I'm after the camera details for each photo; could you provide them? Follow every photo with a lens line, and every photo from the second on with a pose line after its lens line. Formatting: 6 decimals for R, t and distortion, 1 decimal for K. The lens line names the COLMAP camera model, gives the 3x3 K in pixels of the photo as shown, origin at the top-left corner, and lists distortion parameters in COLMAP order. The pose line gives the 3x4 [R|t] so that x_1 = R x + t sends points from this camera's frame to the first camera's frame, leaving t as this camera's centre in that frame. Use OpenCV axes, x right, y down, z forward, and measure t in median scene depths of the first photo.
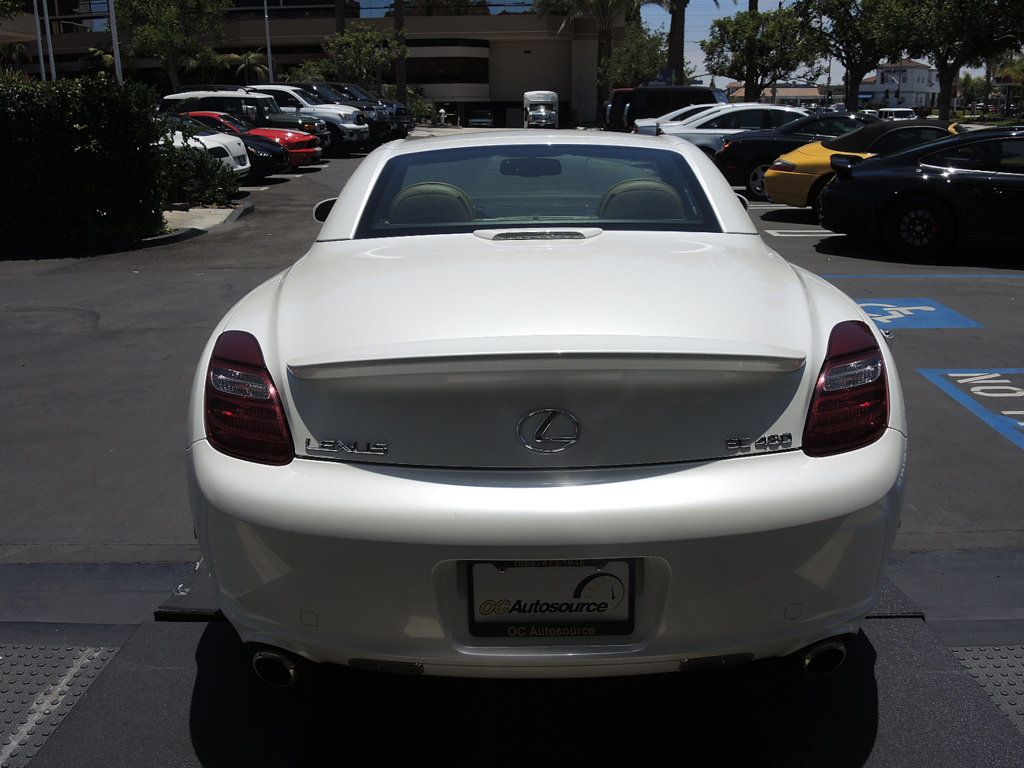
lens RADIAL K [[863.3, 0, 512.0], [0, 863.3, 384.0], [0, 0, 1]] dist [-0.045738, -0.054377]
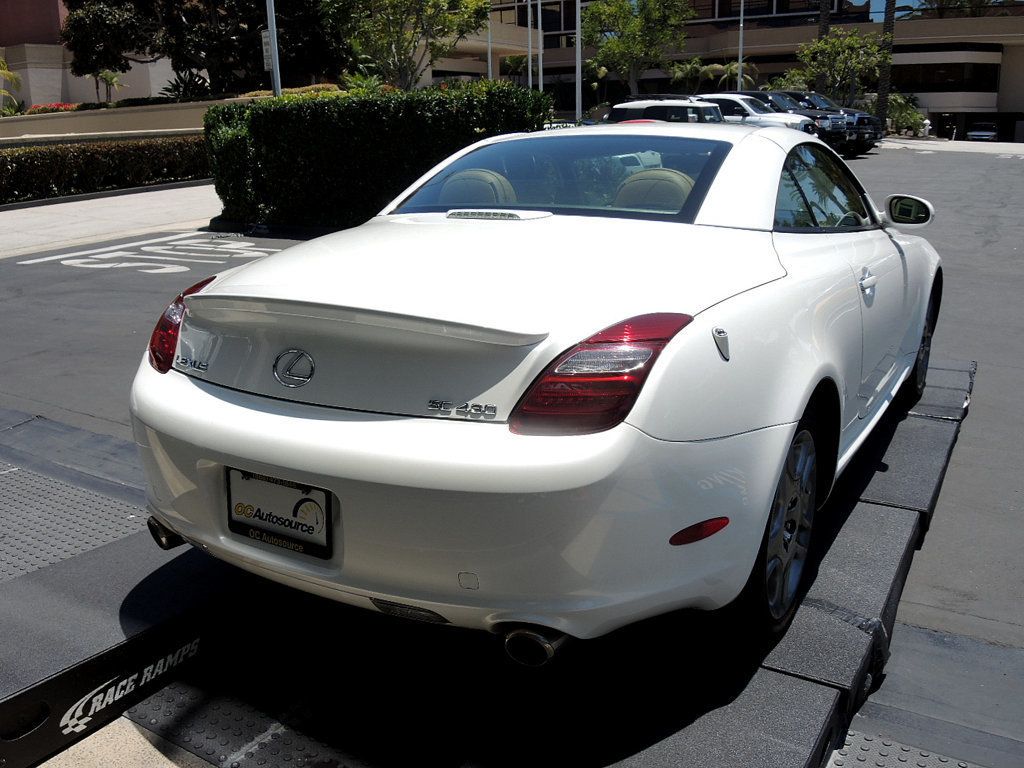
lens RADIAL K [[880.7, 0, 512.0], [0, 880.7, 384.0], [0, 0, 1]] dist [-0.035543, -0.053759]
pose [[0.857971, 0.132356, -0.496355, 0.067796], [-0.141373, 0.989763, 0.019558, 0.000771], [0.493862, 0.053391, 0.867899, 0.009220]]
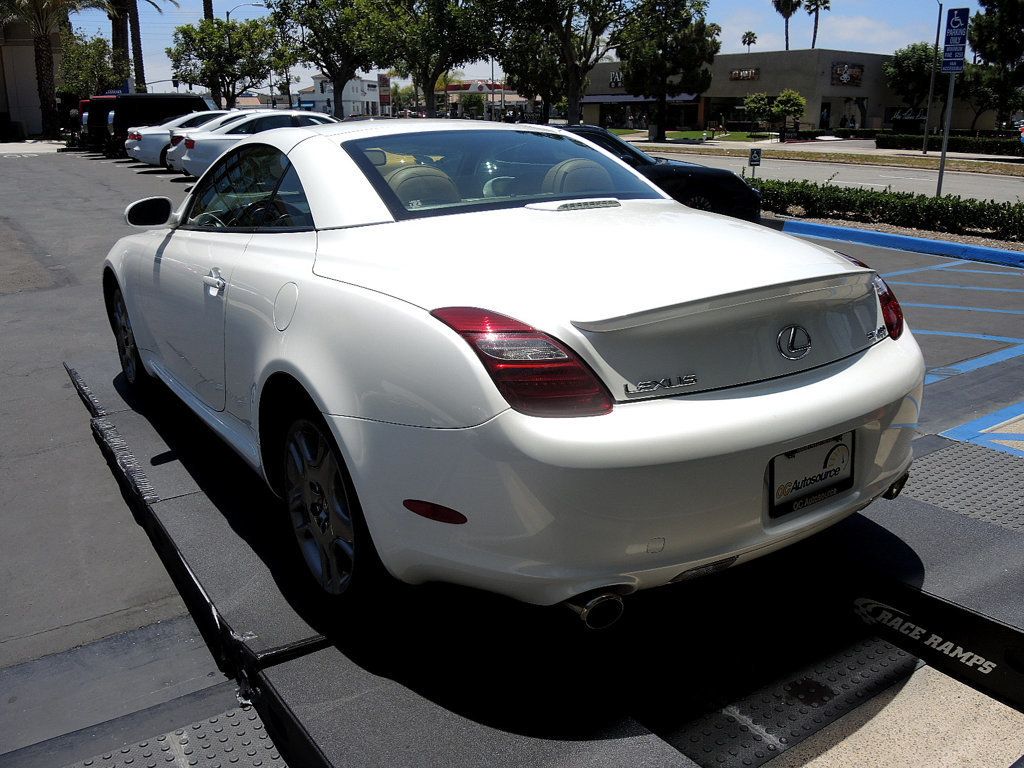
lens RADIAL K [[863.3, 0, 512.0], [0, 863.3, 384.0], [0, 0, 1]] dist [-0.045738, -0.054377]
pose [[0.815806, -0.154990, 0.557170, -0.077504], [0.161045, 0.986195, 0.038532, -0.000127], [-0.555450, 0.058295, 0.829504, 0.014312]]
